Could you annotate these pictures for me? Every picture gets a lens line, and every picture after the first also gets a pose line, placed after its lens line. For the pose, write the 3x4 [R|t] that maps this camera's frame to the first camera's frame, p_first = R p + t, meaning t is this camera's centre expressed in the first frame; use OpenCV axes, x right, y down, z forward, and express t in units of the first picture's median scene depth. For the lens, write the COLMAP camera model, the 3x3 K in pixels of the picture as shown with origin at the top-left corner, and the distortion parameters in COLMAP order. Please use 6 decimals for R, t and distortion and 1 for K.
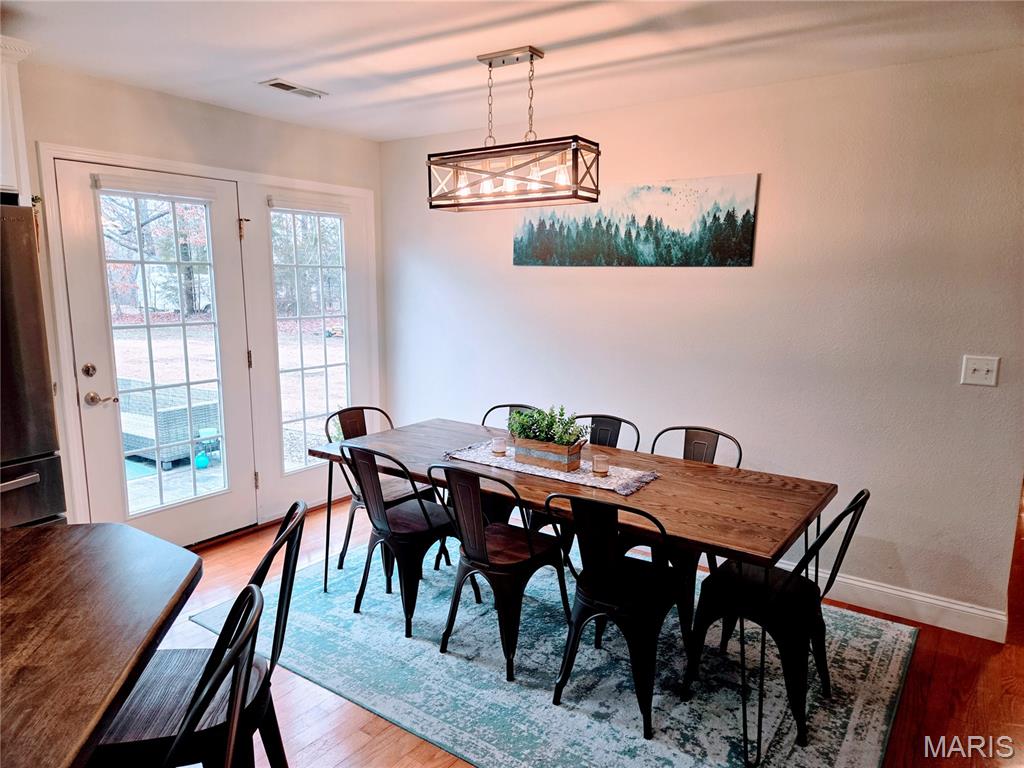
lens RADIAL K [[688.8, 0, 510.3], [0, 688.8, 386.9], [0, 0, 1]] dist [0.102721, -0.086330]
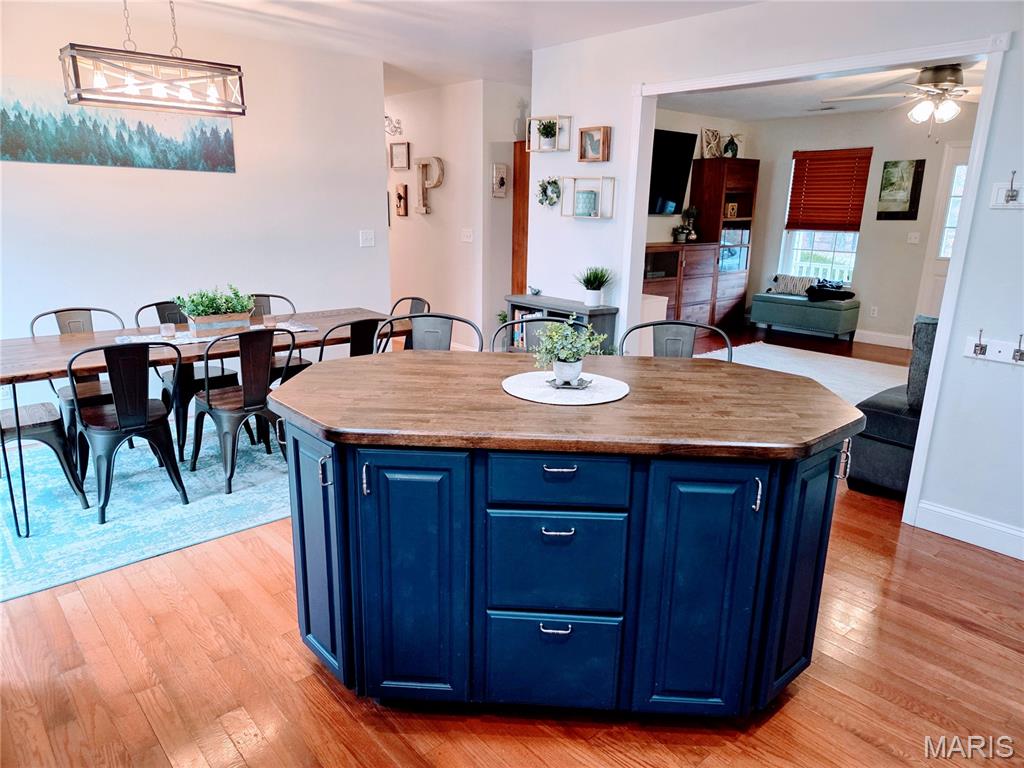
lens RADIAL K [[688.8, 0, 510.3], [0, 688.8, 386.9], [0, 0, 1]] dist [0.102721, -0.086330]
pose [[0.234437, -0.255507, 0.937953, -0.845676], [0.139809, 0.963673, 0.227569, -0.008233], [-0.962025, 0.077783, 0.261643, 0.152306]]
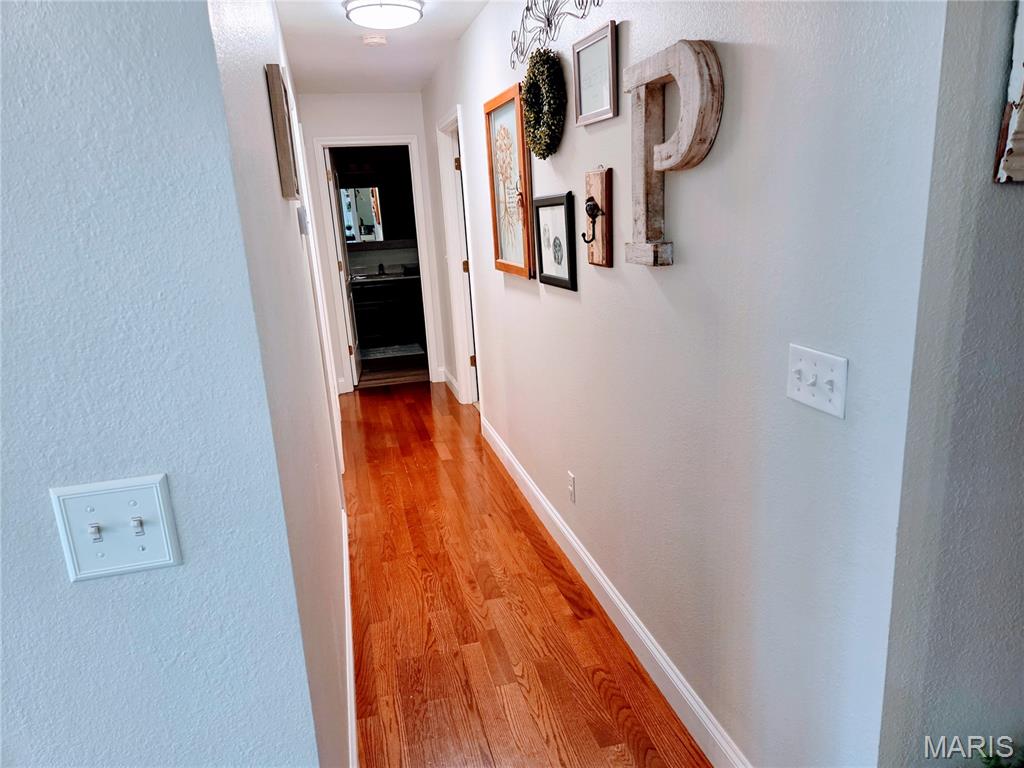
lens RADIAL K [[688.8, 0, 510.3], [0, 688.8, 386.9], [0, 0, 1]] dist [0.102721, -0.086330]
pose [[0.645691, -0.241249, 0.724487, 0.453537], [0.185783, 0.969903, 0.157394, -0.074933], [-0.740654, 0.032969, 0.671078, 0.543746]]
